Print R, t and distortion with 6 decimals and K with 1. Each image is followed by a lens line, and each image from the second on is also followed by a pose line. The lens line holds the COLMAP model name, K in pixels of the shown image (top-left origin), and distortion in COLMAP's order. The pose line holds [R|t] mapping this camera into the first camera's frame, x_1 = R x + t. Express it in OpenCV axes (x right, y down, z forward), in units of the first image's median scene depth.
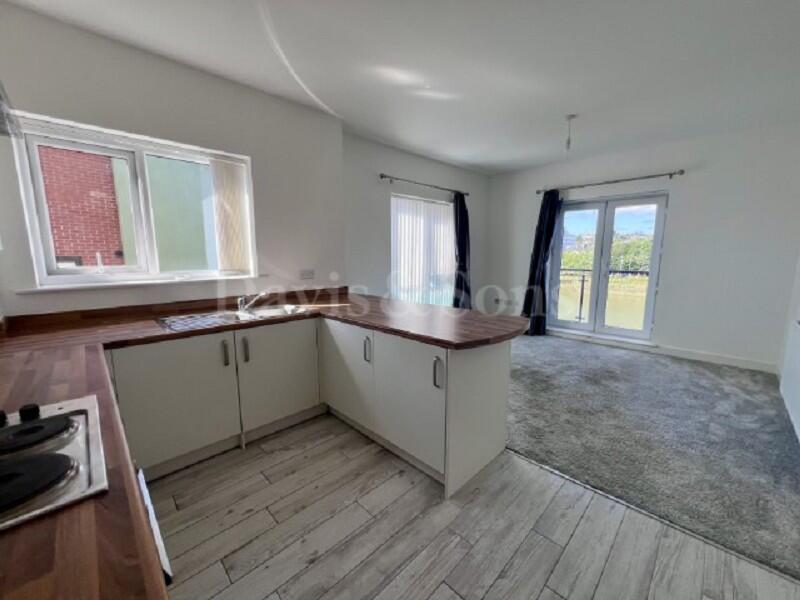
lens RADIAL K [[320.1, 0, 398.8], [0, 320.1, 302.1], [0, 0, 1]] dist [-0.000276, -0.000087]
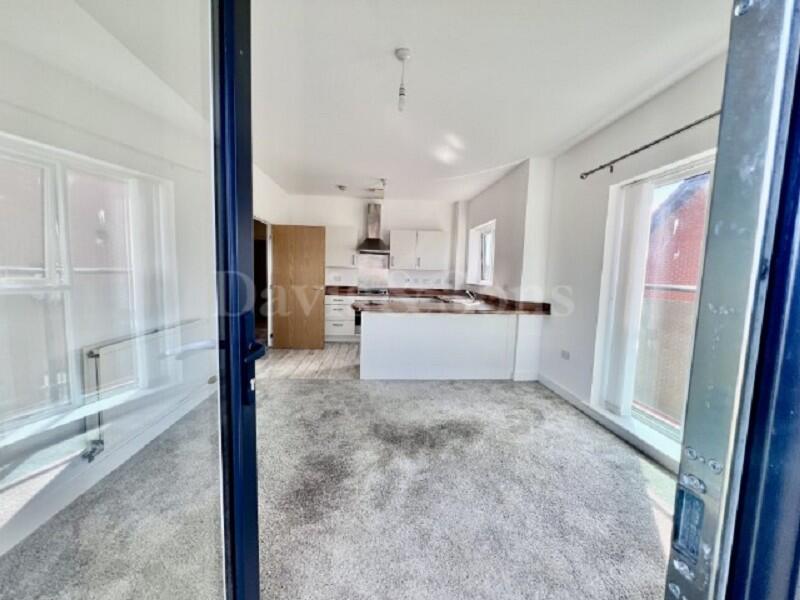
lens RADIAL K [[320.1, 0, 398.8], [0, 320.1, 302.1], [0, 0, 1]] dist [-0.000276, -0.000087]
pose [[-0.641331, 0.056258, -0.765199, 1.047716], [-0.144944, 0.970468, 0.192830, -0.220058], [0.753449, 0.234579, -0.614237, 1.489916]]
